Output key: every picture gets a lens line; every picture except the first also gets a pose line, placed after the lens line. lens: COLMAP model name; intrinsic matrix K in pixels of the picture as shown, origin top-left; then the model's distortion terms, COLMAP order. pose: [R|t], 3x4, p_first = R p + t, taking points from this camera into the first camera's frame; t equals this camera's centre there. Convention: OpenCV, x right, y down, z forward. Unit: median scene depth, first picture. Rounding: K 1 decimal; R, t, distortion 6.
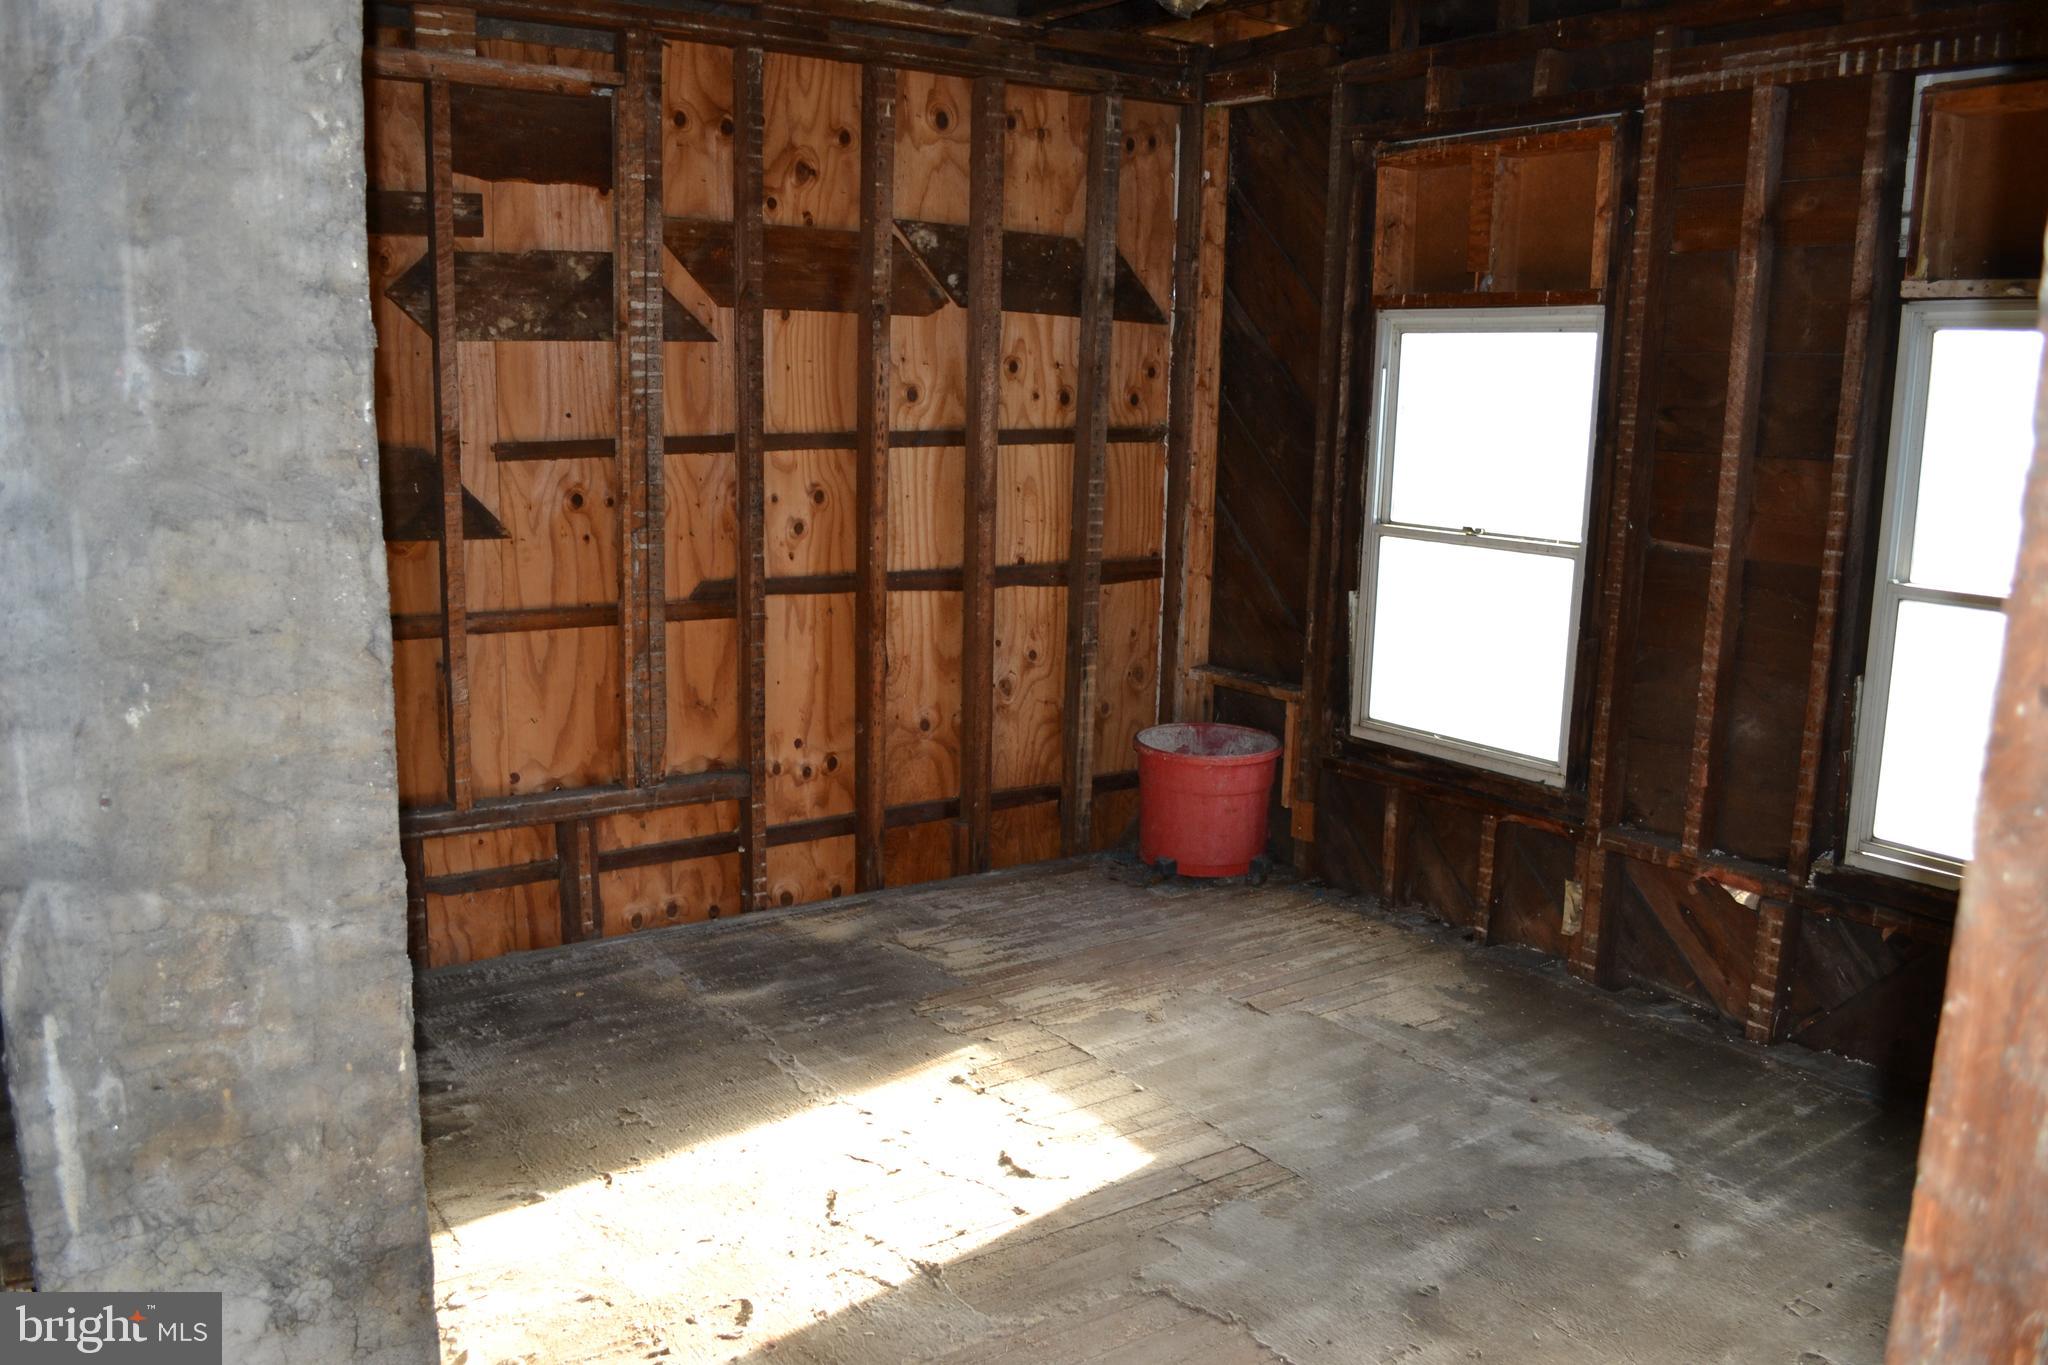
lens RADIAL K [[1629.9, 0, 1017.1], [0, 1629.9, 680.7], [0, 0, 1]] dist [-0.087039, 0.017193]
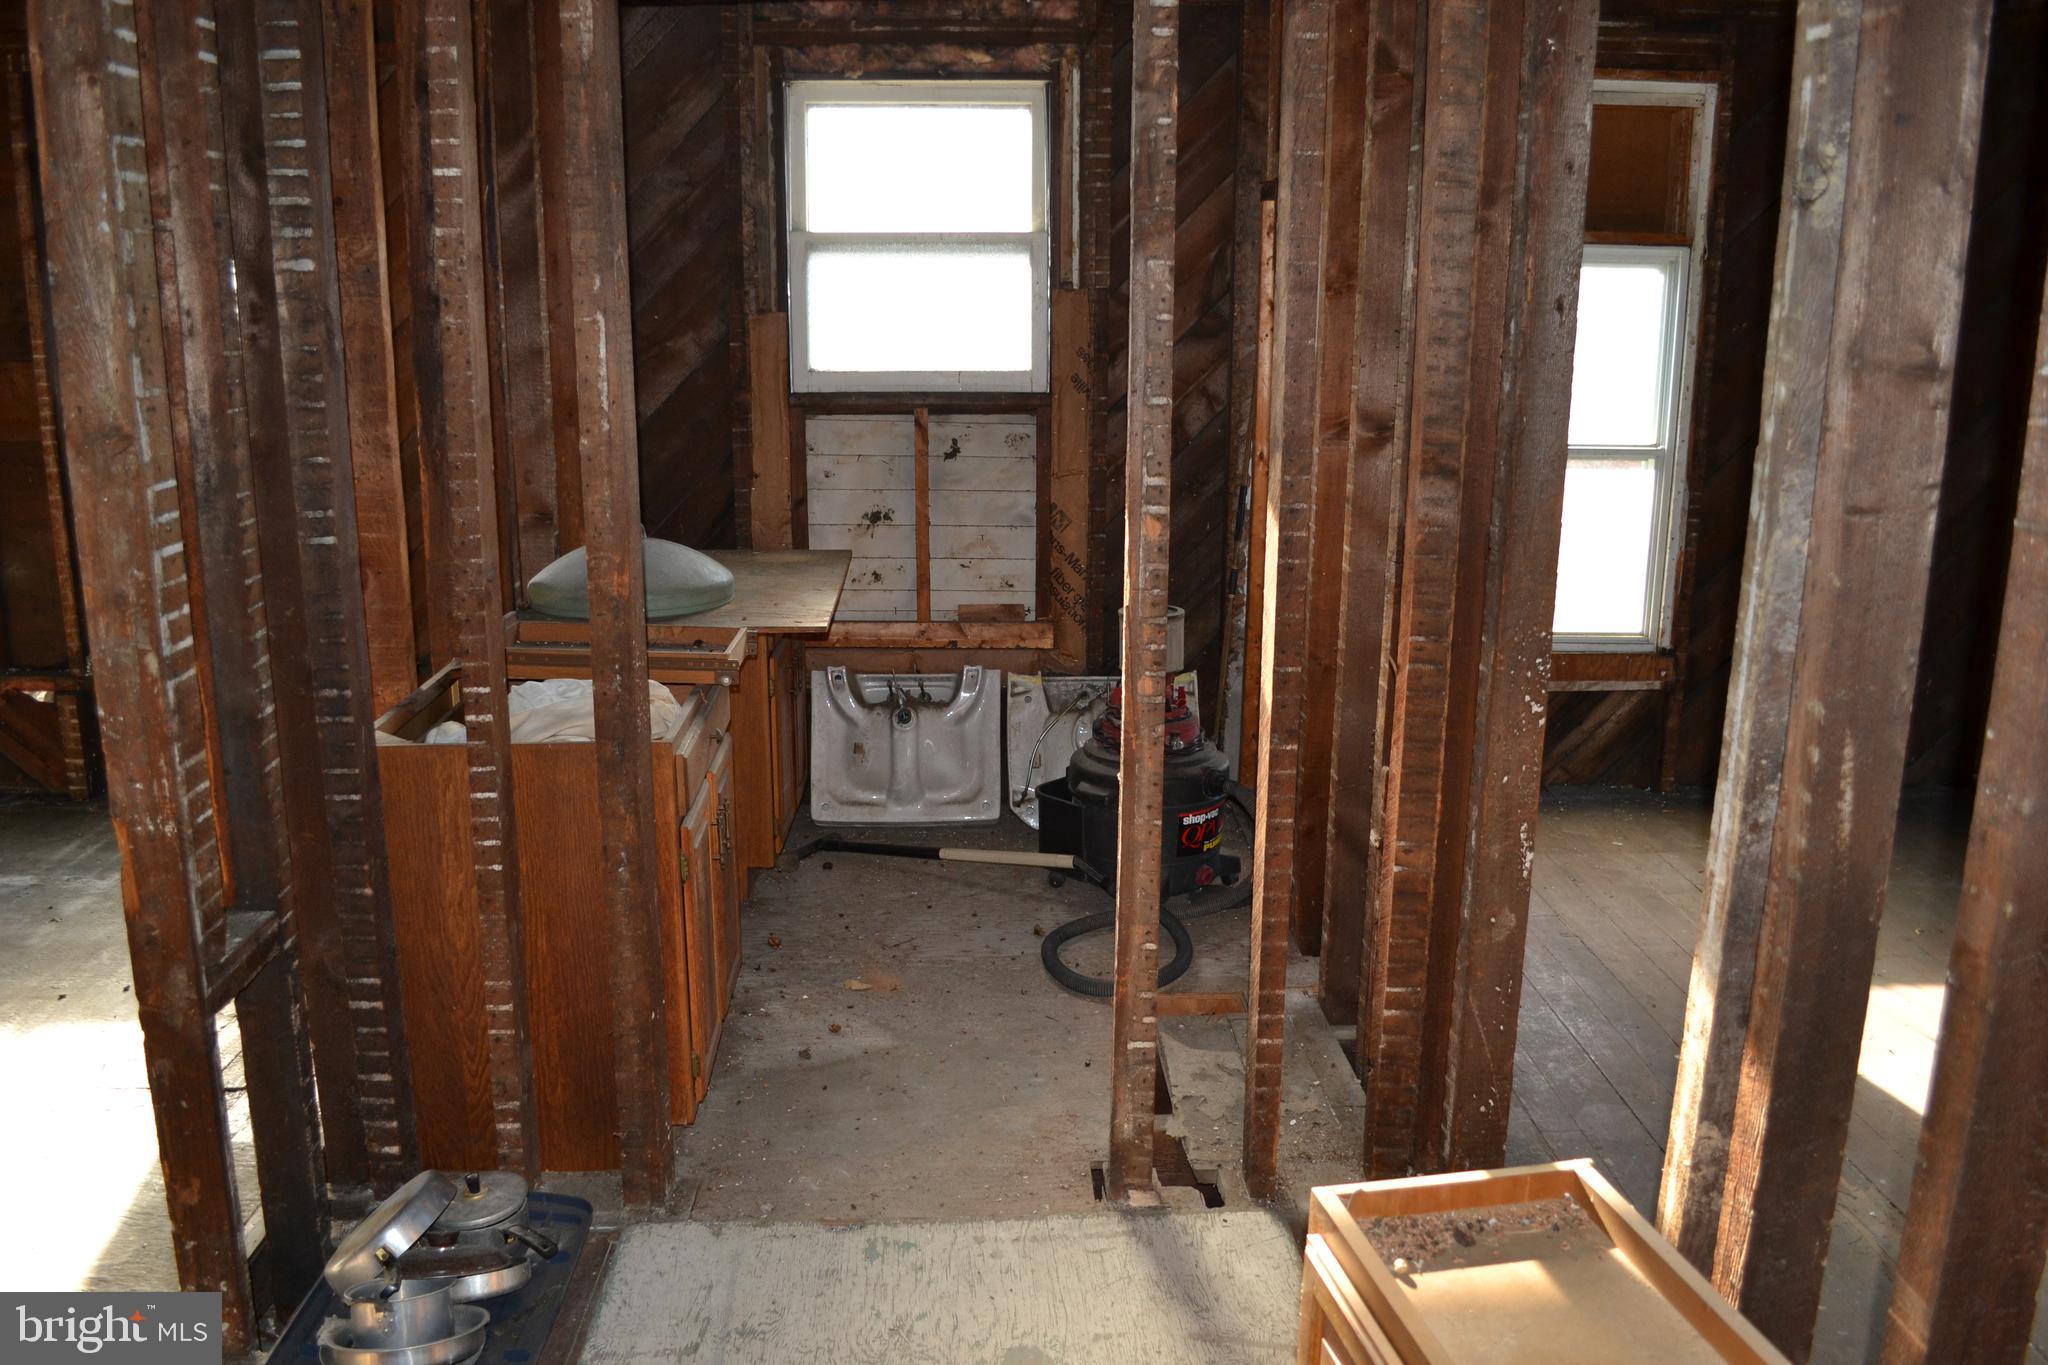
lens RADIAL K [[1629.9, 0, 1023.1], [0, 1629.9, 687.0], [0, 0, 1]] dist [-0.087039, 0.017193]
pose [[0.530796, -0.216675, 0.819334, -0.125201], [0.161617, 0.974903, 0.153114, 0.040666], [-0.831947, 0.051147, 0.552493, -0.270937]]
